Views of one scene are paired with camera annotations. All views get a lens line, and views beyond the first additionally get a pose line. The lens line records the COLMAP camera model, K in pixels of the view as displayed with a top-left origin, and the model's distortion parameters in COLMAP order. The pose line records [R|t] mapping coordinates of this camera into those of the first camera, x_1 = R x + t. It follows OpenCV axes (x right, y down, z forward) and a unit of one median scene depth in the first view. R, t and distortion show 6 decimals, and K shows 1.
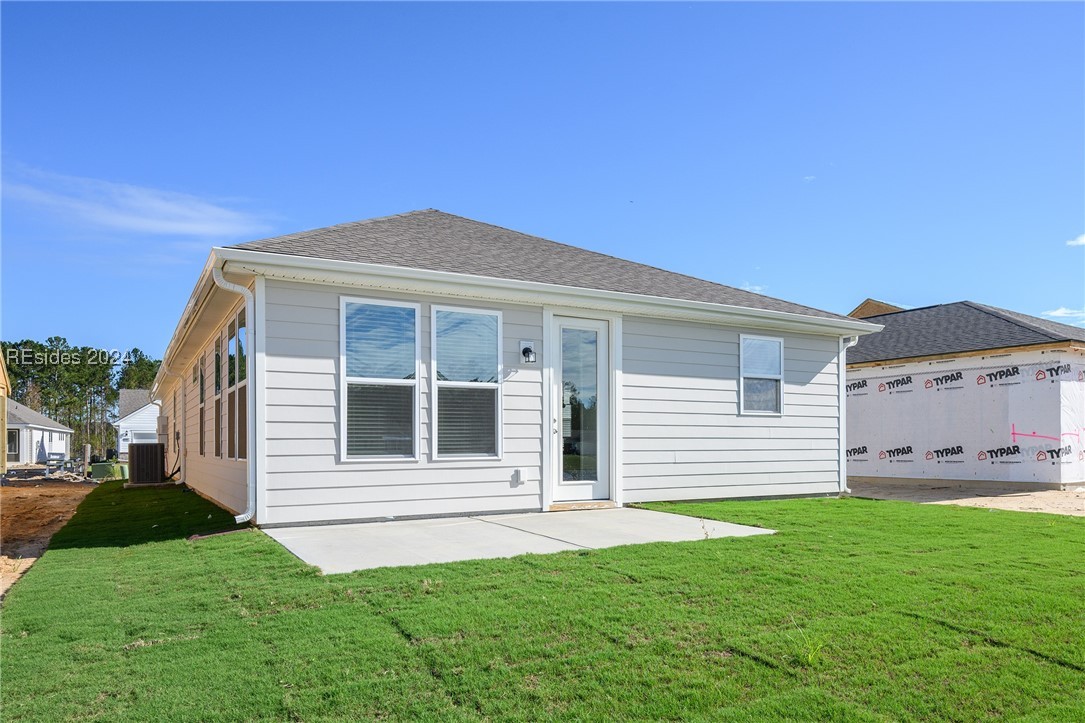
lens RADIAL K [[599.9, 0, 542.5], [0, 599.9, 361.5], [0, 0, 1]] dist [0.000588, -0.000536]
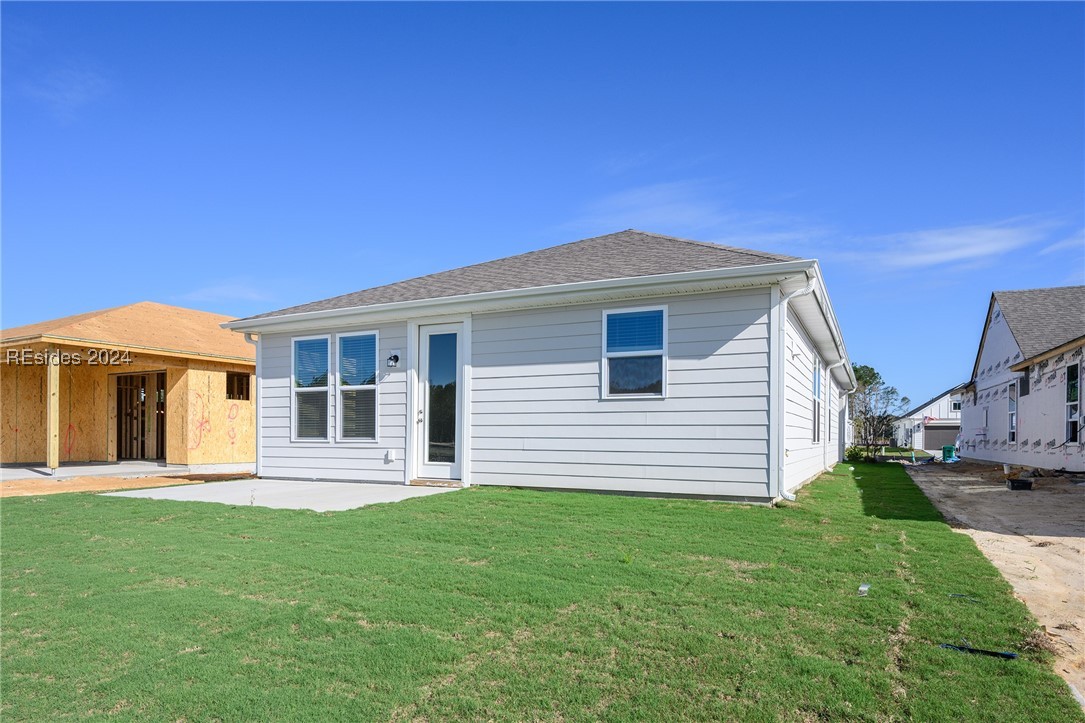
lens RADIAL K [[533.0, 0, 542.5], [0, 533.0, 361.5], [0, 0, 1]] dist [-0.000099, -0.000077]
pose [[0.679635, -0.090463, -0.727951, 1.015655], [0.097152, 0.994725, -0.032911, 0.058420], [0.727089, -0.048355, 0.684839, 0.454290]]
